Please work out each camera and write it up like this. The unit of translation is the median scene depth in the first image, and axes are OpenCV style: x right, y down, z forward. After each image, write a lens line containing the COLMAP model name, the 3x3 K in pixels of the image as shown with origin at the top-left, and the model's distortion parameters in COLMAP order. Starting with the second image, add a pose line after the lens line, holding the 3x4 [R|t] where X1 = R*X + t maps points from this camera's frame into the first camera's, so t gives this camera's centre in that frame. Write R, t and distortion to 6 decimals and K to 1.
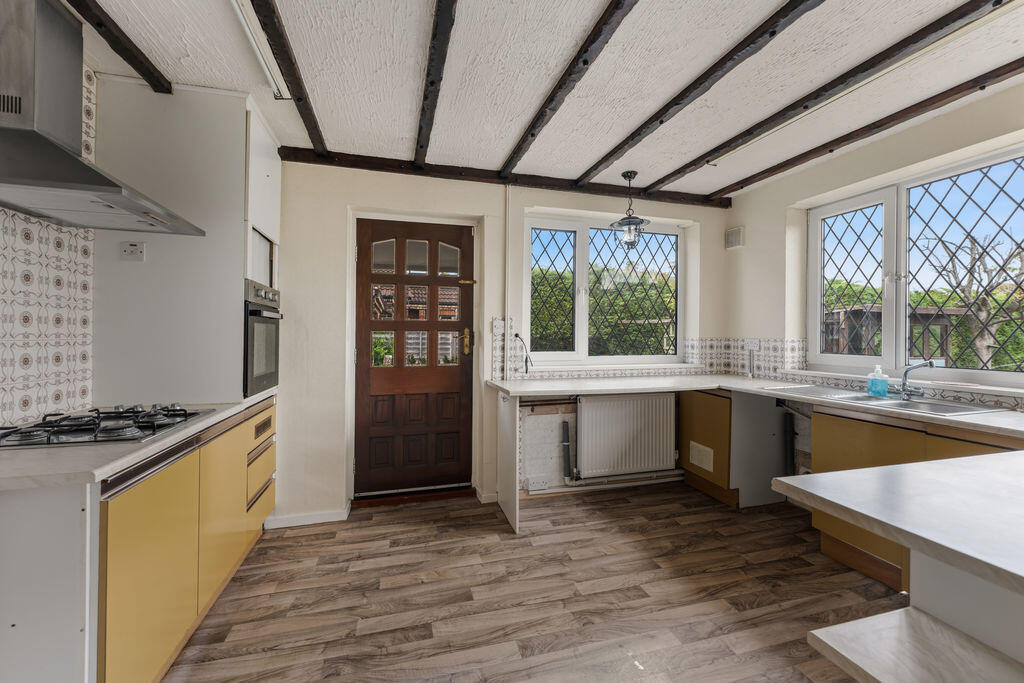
lens RADIAL K [[413.7, 0, 512.0], [0, 413.7, 341.5], [0, 0, 1]] dist [0.000949, 0.000110]
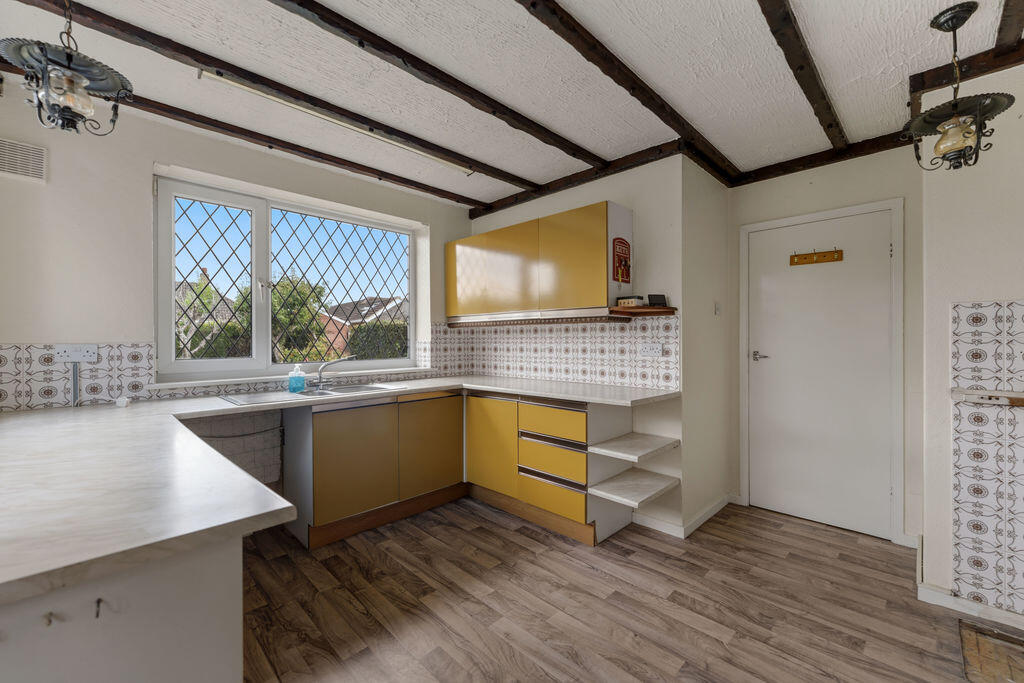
lens RADIAL K [[413.7, 0, 512.0], [0, 413.7, 341.5], [0, 0, 1]] dist [0.000949, 0.000110]
pose [[-0.487891, 0.002275, 0.872901, -0.689953], [0.014483, 0.999880, 0.005489, -0.012956], [-0.872784, 0.015321, -0.487866, 1.355801]]
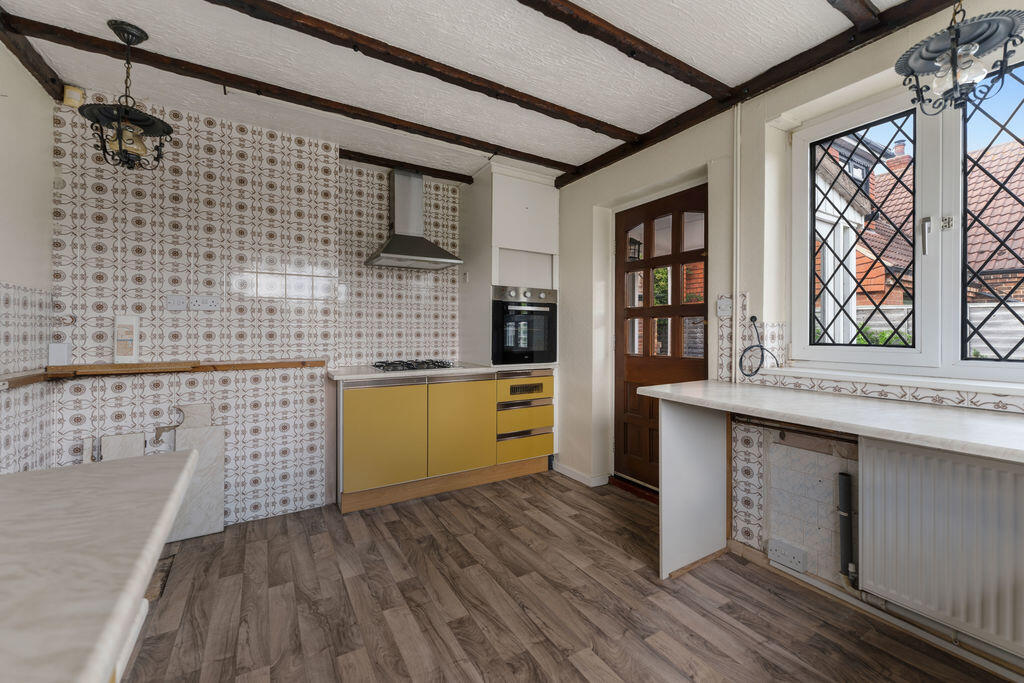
lens RADIAL K [[414.0, 0, 526.1], [0, 414.0, 336.1], [0, 0, 1]] dist [-0.000023, 0.000000]
pose [[0.292740, 0.013698, -0.956094, 0.691659], [-0.013373, 0.999858, 0.010230, 0.013877], [0.956099, 0.009791, 0.292881, 0.559538]]
